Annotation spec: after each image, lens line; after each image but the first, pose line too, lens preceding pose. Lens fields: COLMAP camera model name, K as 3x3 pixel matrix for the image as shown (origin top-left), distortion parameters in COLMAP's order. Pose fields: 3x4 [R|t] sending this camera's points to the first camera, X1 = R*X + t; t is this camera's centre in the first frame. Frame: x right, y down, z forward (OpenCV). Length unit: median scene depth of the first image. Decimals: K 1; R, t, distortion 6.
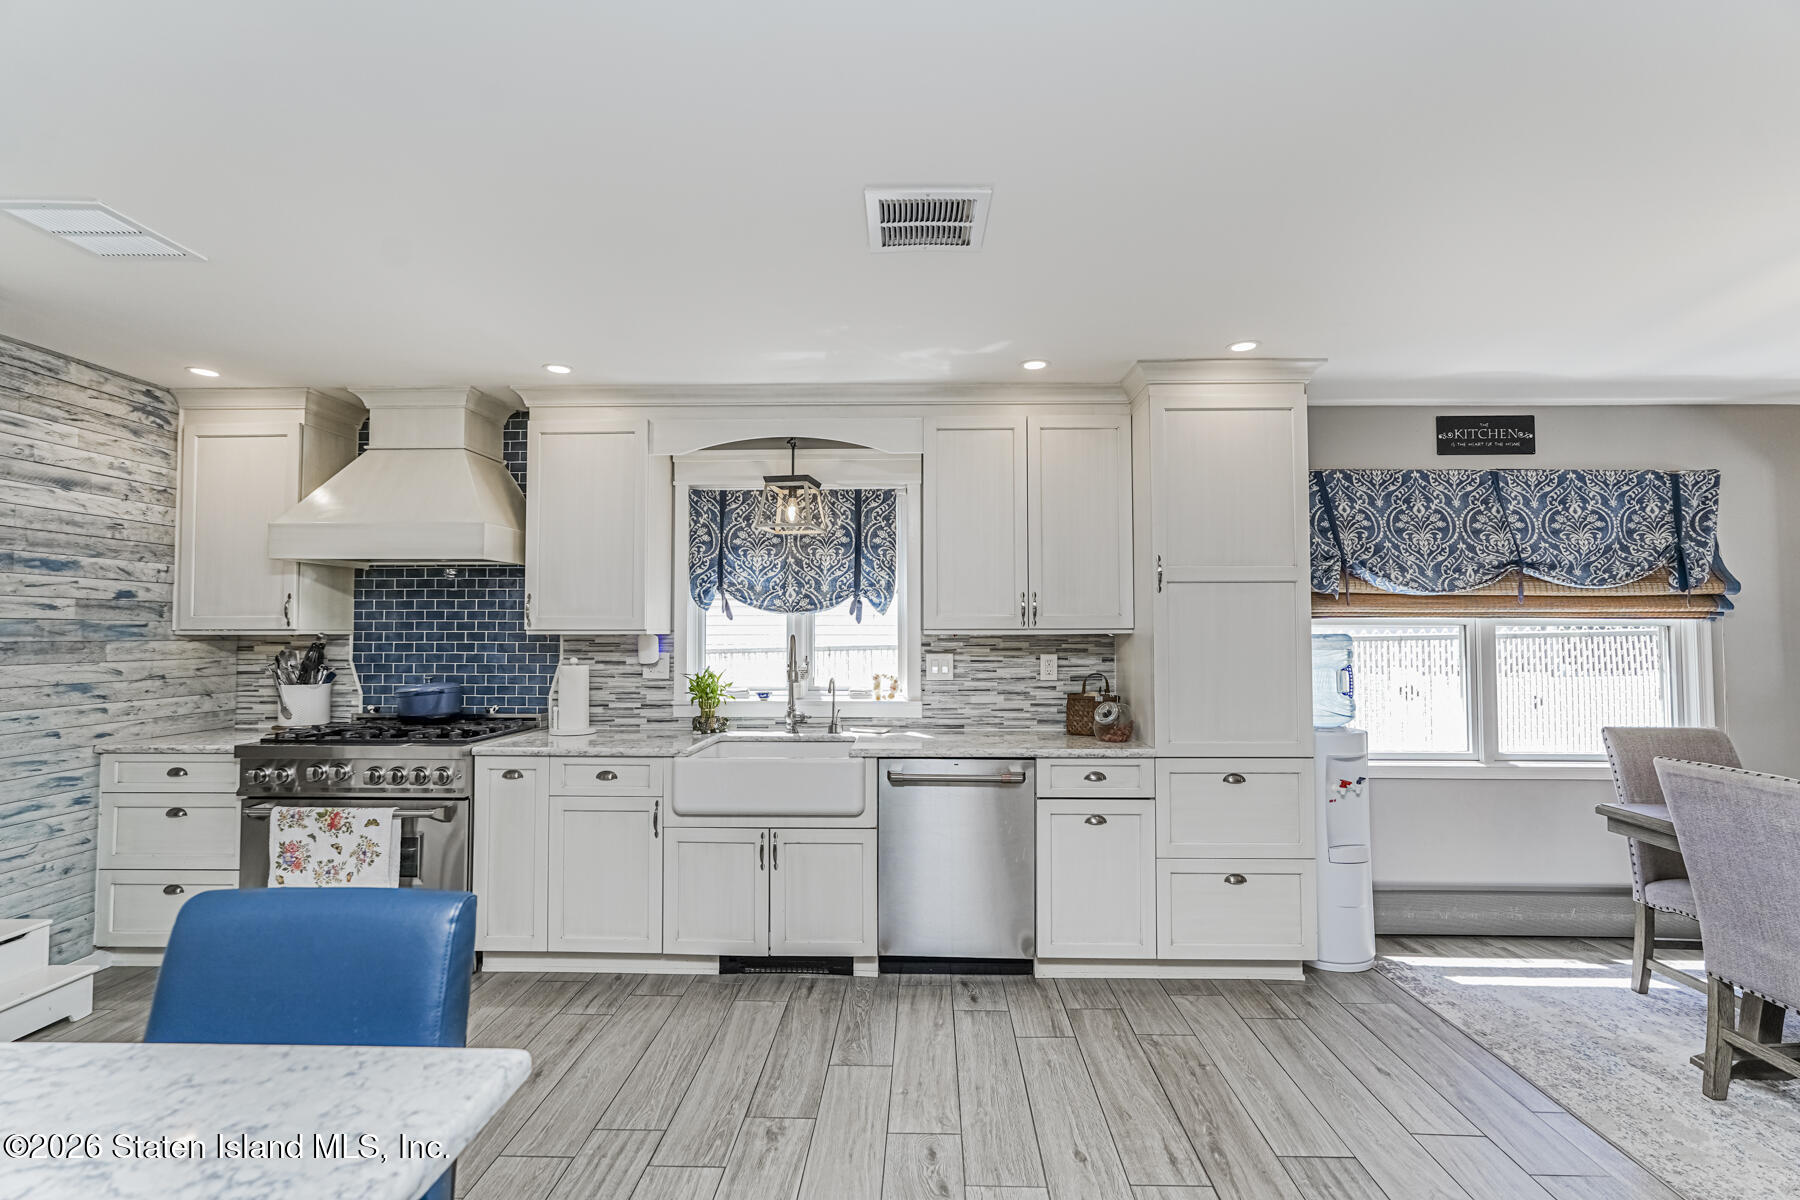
lens RADIAL K [[792.5, 0, 904.0], [0, 792.5, 606.8], [0, 0, 1]] dist [-0.011815, 0.007127]
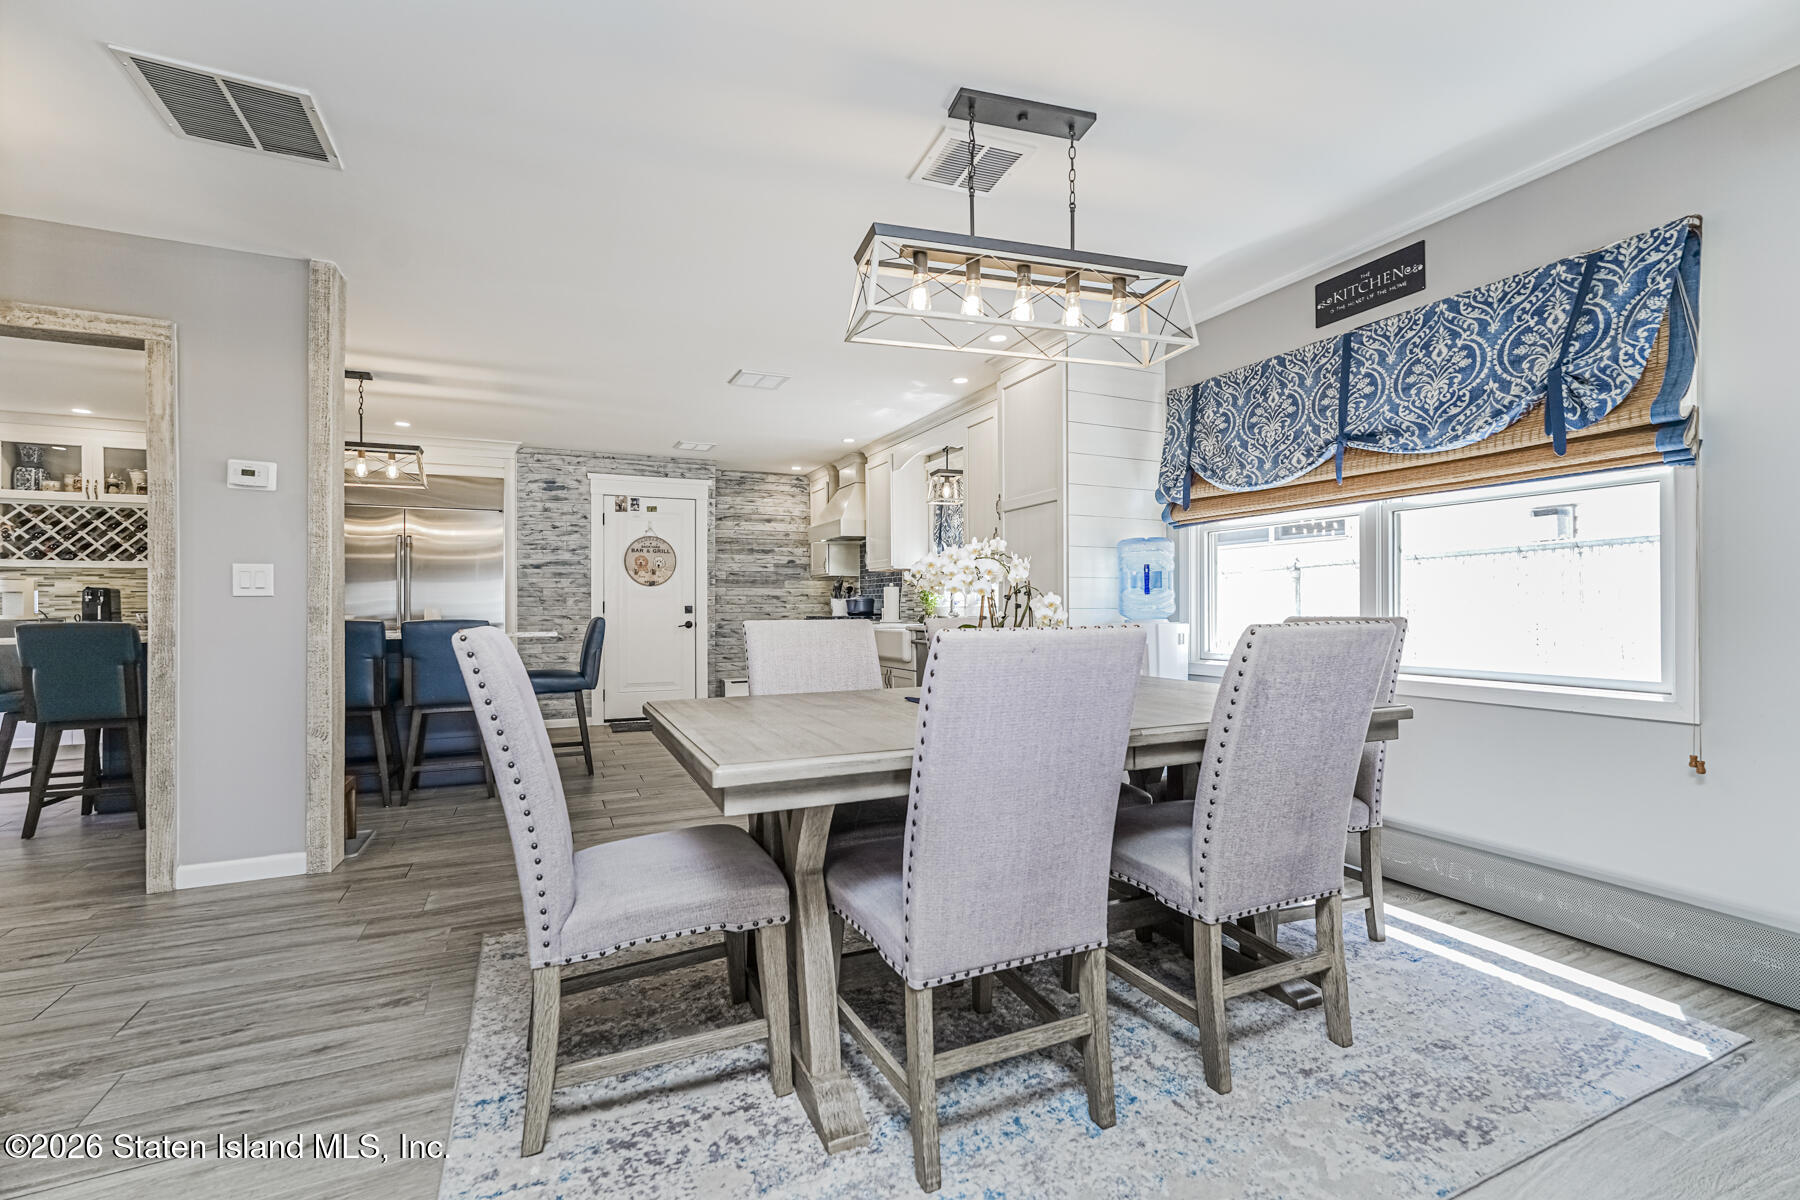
lens RADIAL K [[792.5, 0, 895.7], [0, 792.5, 602.0], [0, 0, 1]] dist [-0.011815, 0.007127]
pose [[0.439609, -0.009194, -0.898142, 1.435932], [0.035708, 0.999336, 0.007248, 0.107444], [0.897479, -0.035257, 0.439645, 0.186336]]
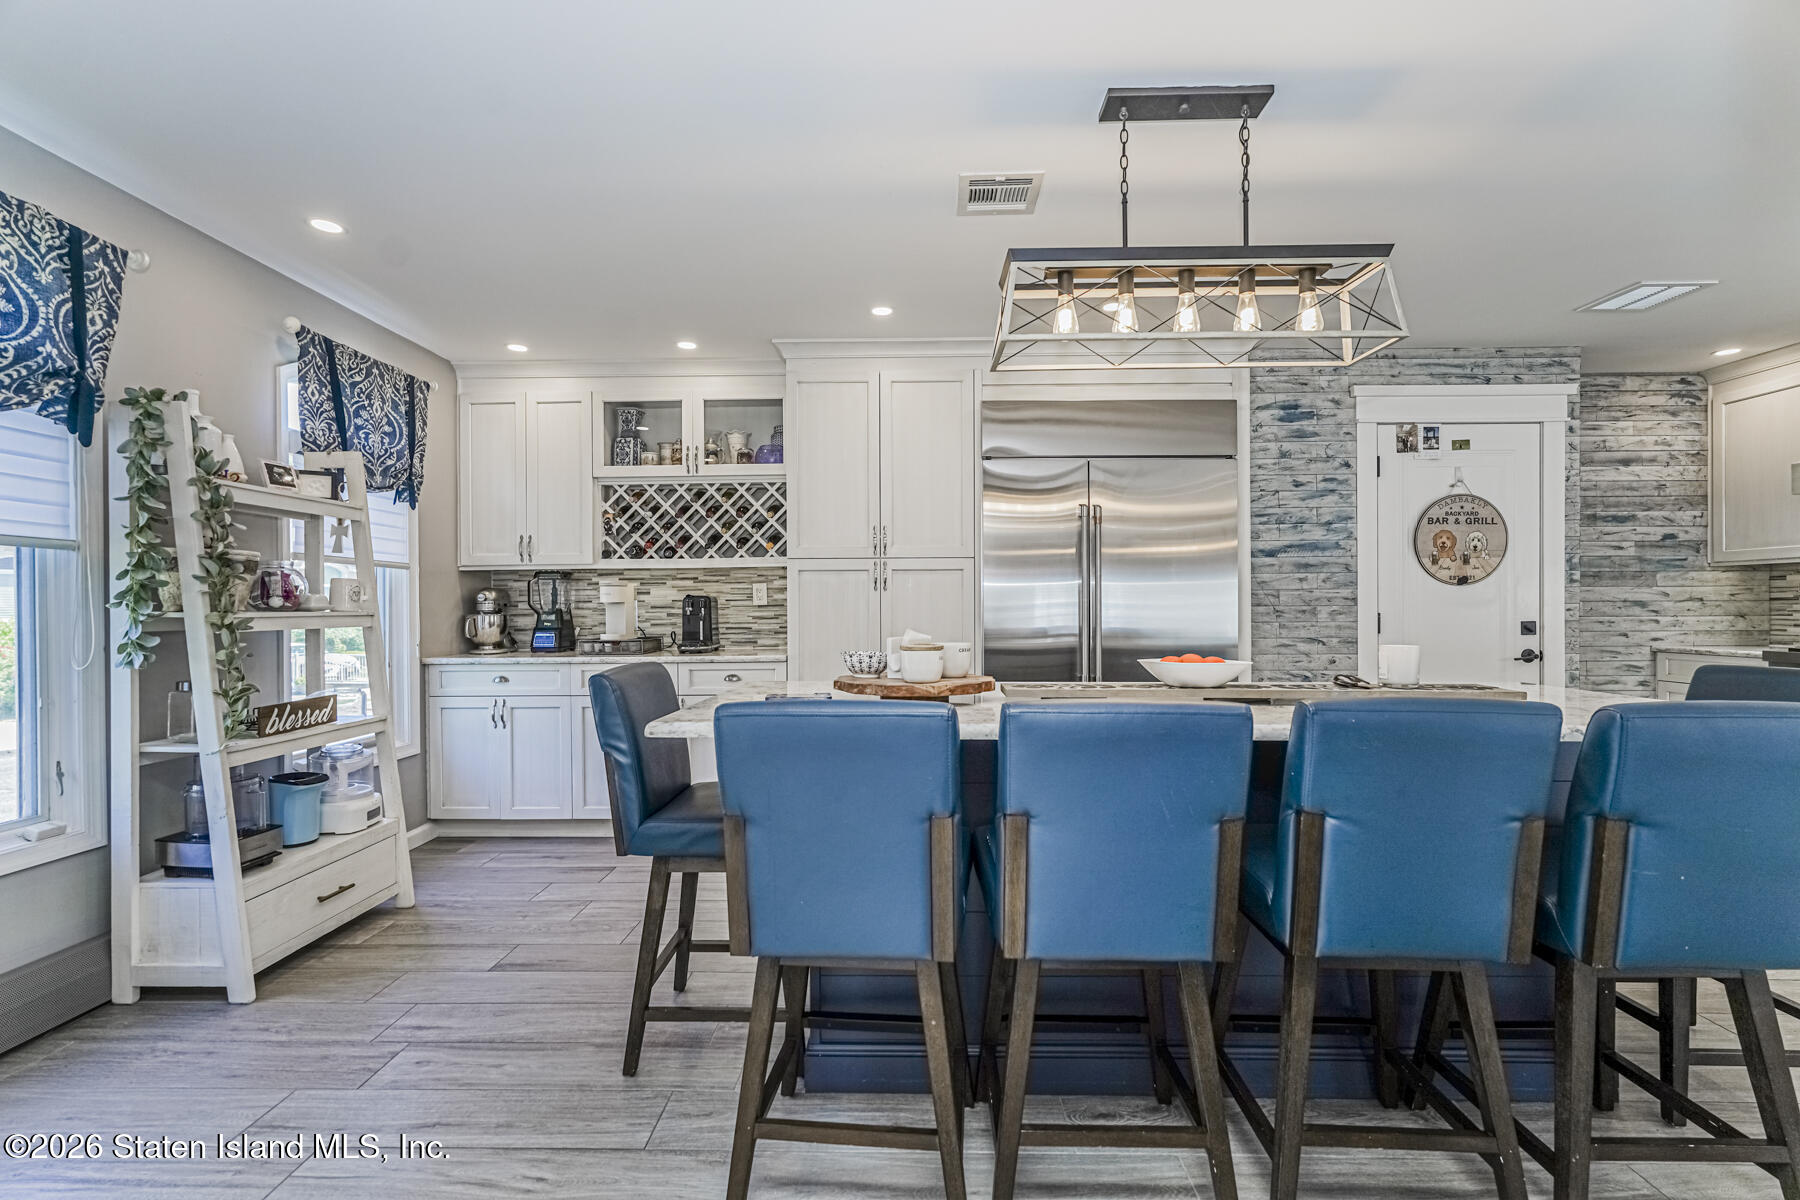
lens RADIAL K [[792.5, 0, 901.0], [0, 792.5, 613.7], [0, 0, 1]] dist [-0.011815, 0.007127]
pose [[0.009848, 0.004818, -0.999940, 0.345617], [0.038026, 0.999263, 0.005190, 0.059343], [0.999228, -0.038075, 0.009658, -0.327777]]
